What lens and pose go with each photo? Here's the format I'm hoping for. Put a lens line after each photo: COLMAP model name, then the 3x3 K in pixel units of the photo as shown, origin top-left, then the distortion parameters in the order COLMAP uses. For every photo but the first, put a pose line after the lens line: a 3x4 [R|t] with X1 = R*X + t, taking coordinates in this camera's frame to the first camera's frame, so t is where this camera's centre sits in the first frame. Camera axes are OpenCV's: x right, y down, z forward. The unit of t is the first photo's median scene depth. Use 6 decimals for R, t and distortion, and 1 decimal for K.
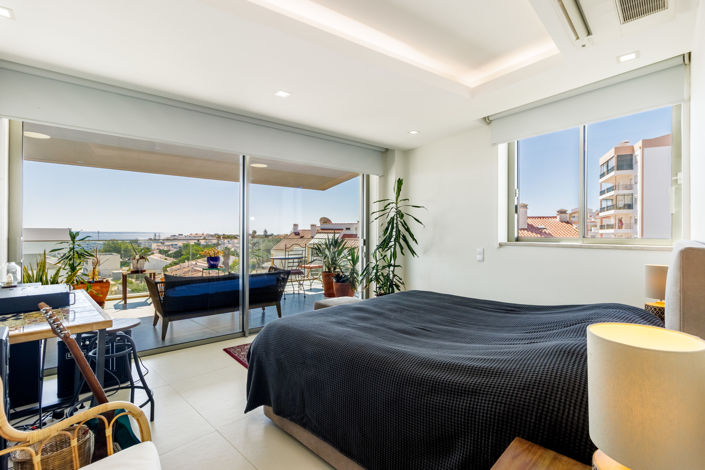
lens RADIAL K [[325.9, 0, 341.7], [0, 325.9, 232.7], [0, 0, 1]] dist [0.000032, -0.000467]
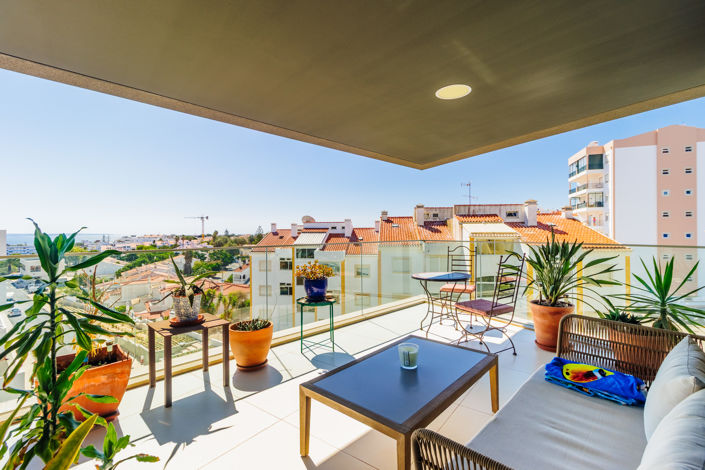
lens RADIAL K [[325.9, 0, 345.4], [0, 325.9, 234.5], [0, 0, 1]] dist [0.000032, -0.000467]
pose [[0.993003, -0.010417, 0.117633, -0.048900], [0.009491, 0.999919, 0.008427, -0.000346], [-0.117711, -0.007252, 0.993021, 0.055977]]
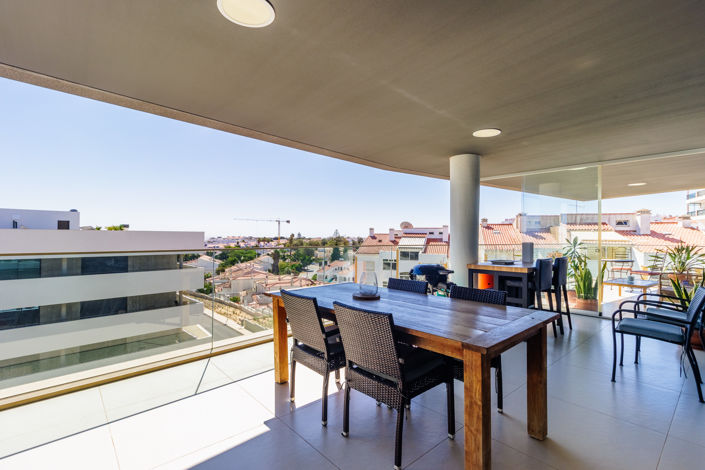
lens RADIAL K [[325.9, 0, 349.2], [0, 325.9, 236.0], [0, 0, 1]] dist [0.000032, -0.000467]
pose [[0.996667, 0.005569, -0.081390, -0.130625], [-0.005593, 0.999984, -0.000061, -0.001104], [0.081388, 0.000516, 0.996682, -0.035223]]
